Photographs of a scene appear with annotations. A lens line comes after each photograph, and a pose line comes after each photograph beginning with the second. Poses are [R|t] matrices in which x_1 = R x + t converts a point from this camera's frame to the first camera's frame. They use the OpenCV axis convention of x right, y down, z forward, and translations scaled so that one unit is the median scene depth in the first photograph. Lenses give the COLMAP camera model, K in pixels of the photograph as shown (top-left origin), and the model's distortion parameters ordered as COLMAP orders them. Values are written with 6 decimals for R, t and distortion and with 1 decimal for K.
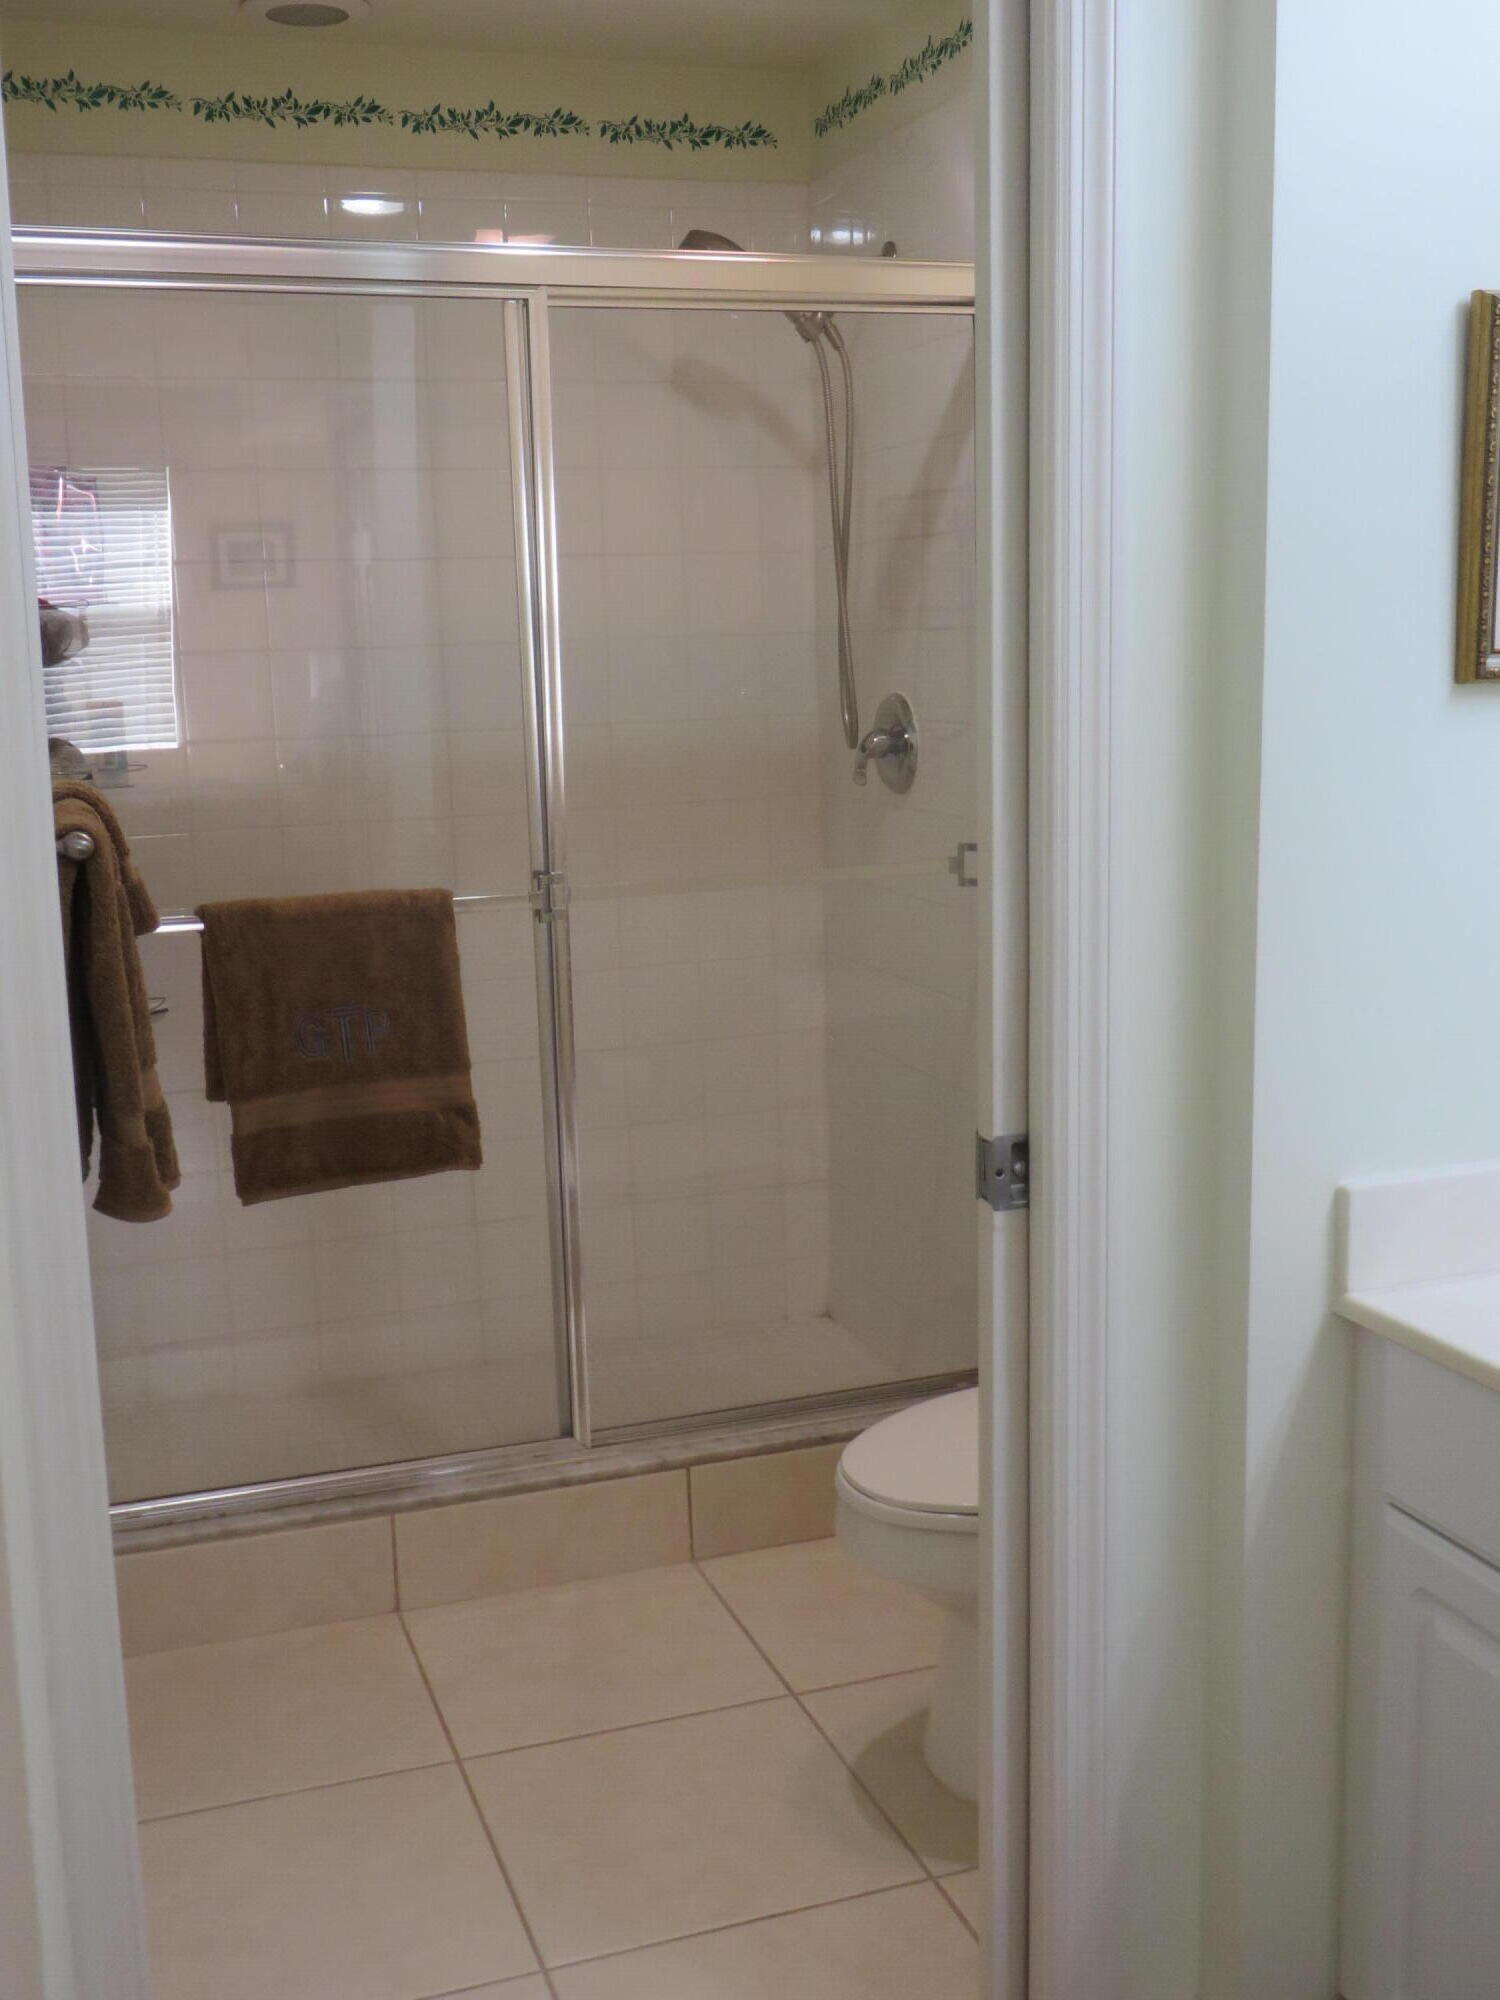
lens RADIAL K [[2107.0, 0, 750.0], [0, 2107.0, 1000.0], [0, 0, 1]] dist [0.001309, -0.003164]
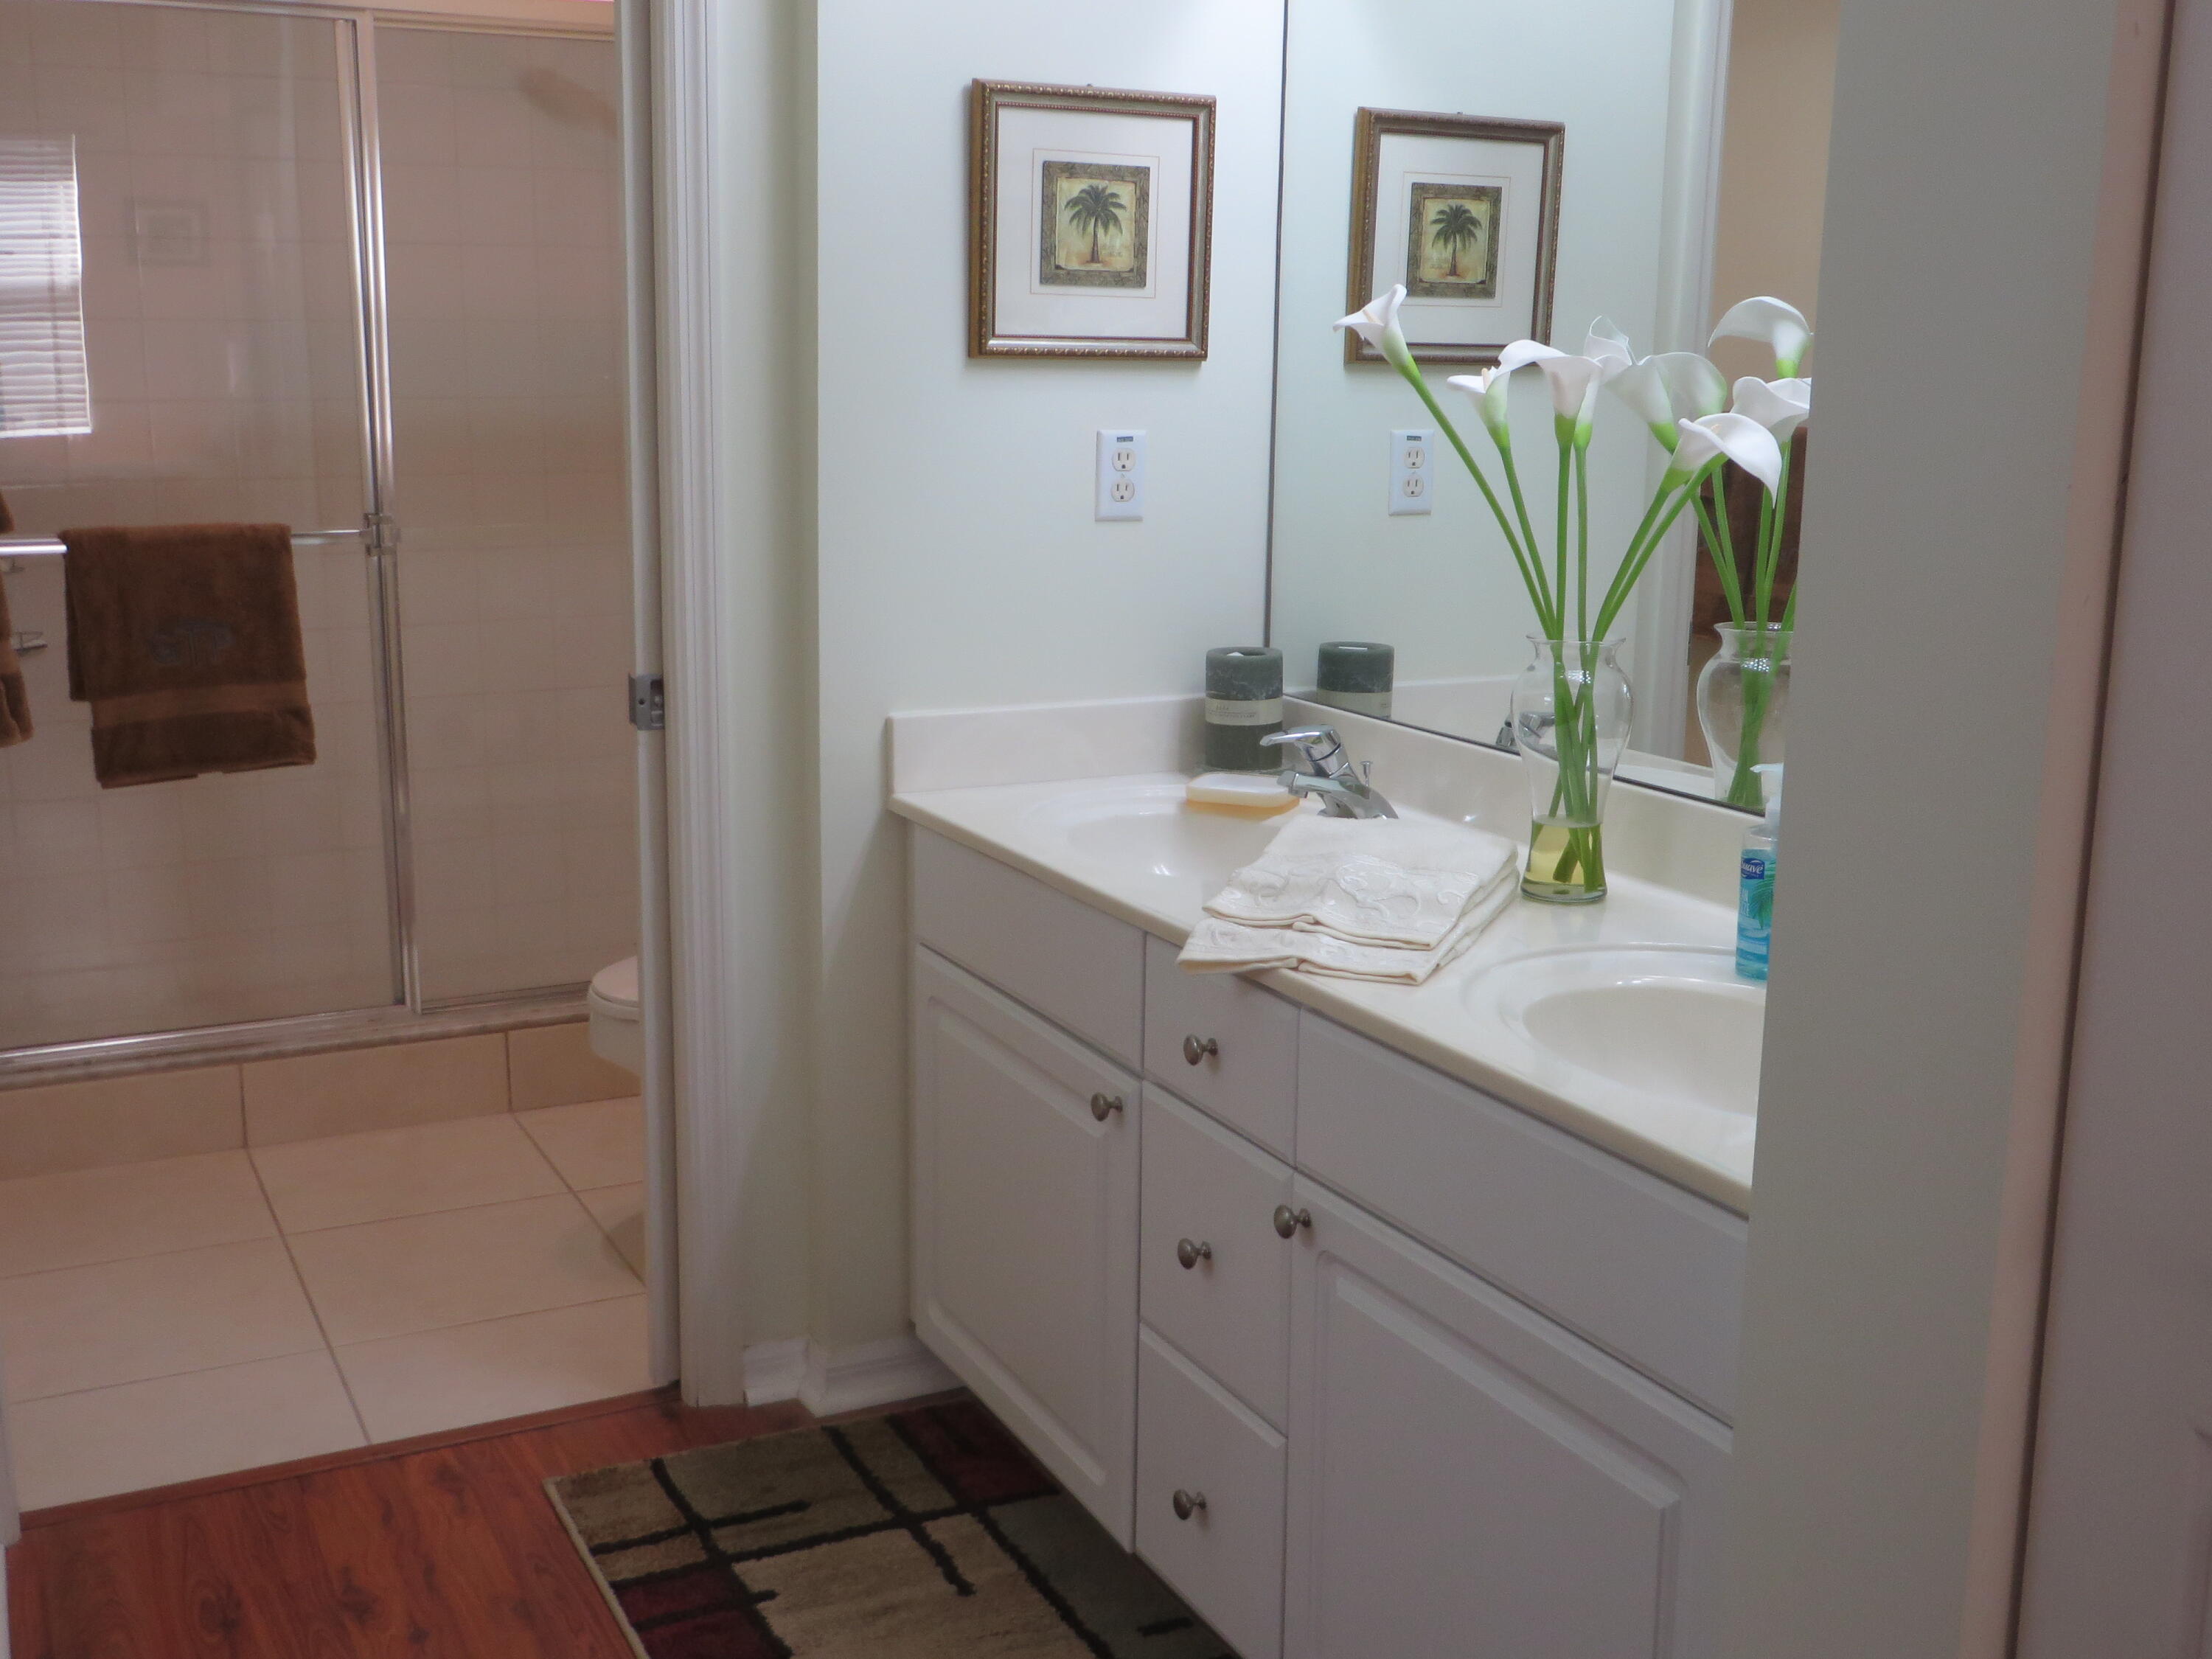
lens RADIAL K [[2295.4, 0, 1095.5], [0, 2295.4, 835.4], [0, 0, 1]] dist [-0.016679, -0.011539]
pose [[0.990046, 0.008894, 0.140464, 0.126189], [-0.014079, 0.999254, 0.035961, 0.068979], [-0.140039, -0.037580, 0.989433, -0.331025]]
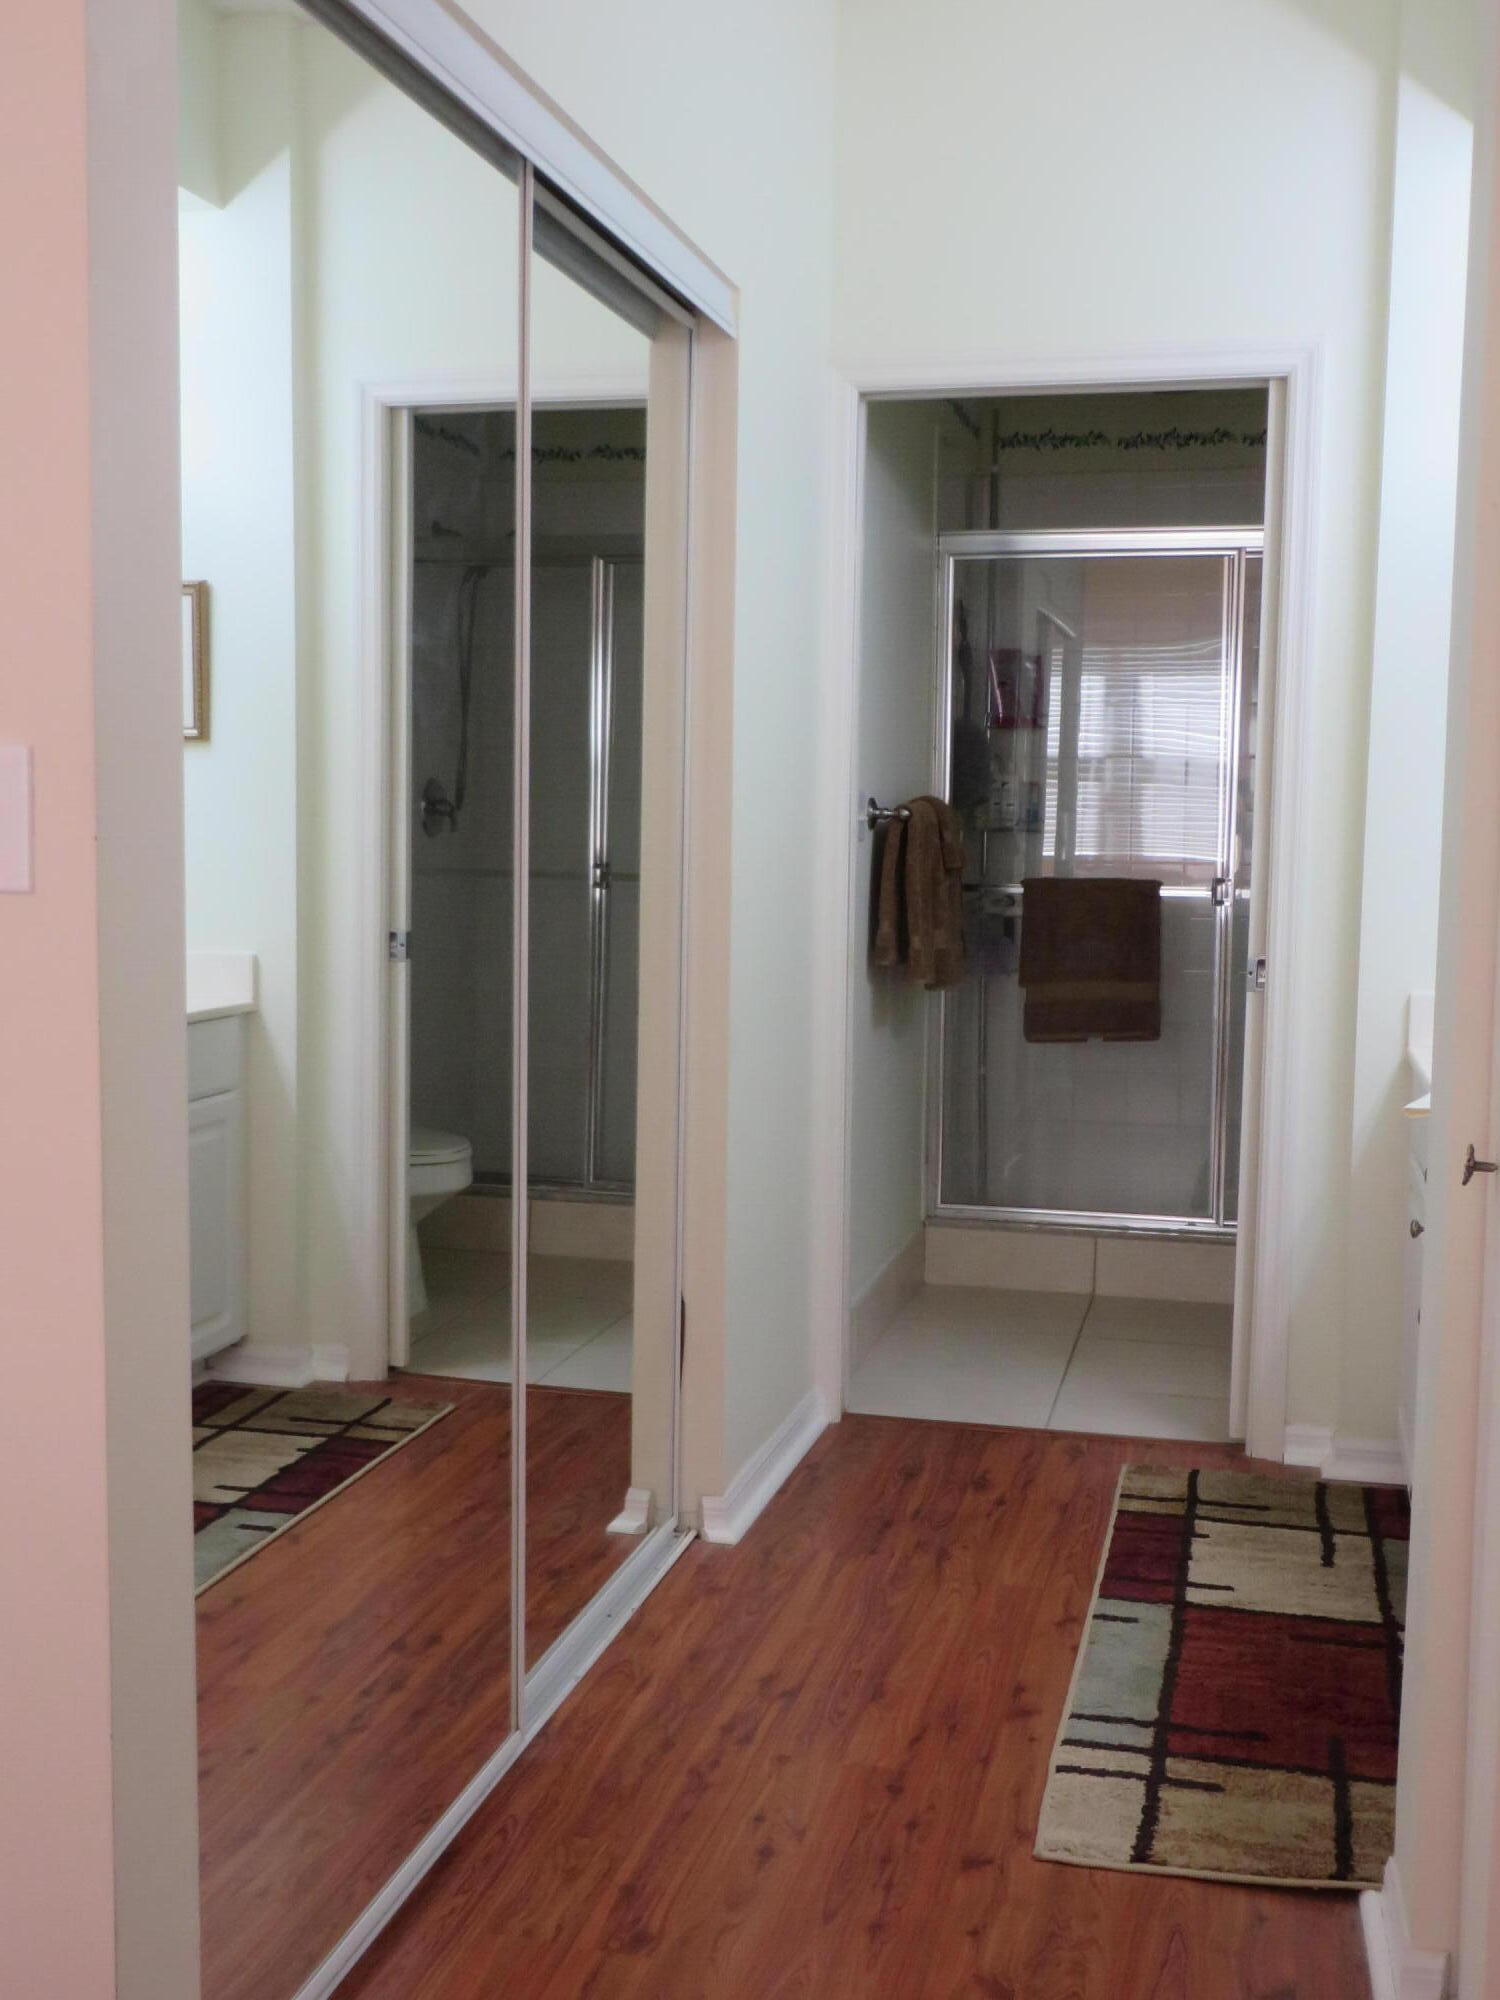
lens RADIAL K [[2075.4, 0, 748.4], [0, 2075.4, 994.9], [0, 0, 1]] dist [-0.016679, -0.011539]
pose [[0.834772, 0.083527, -0.544223, 0.524169], [-0.125919, 0.991192, -0.041017, 0.158428], [0.536004, 0.102767, 0.837937, -0.637943]]
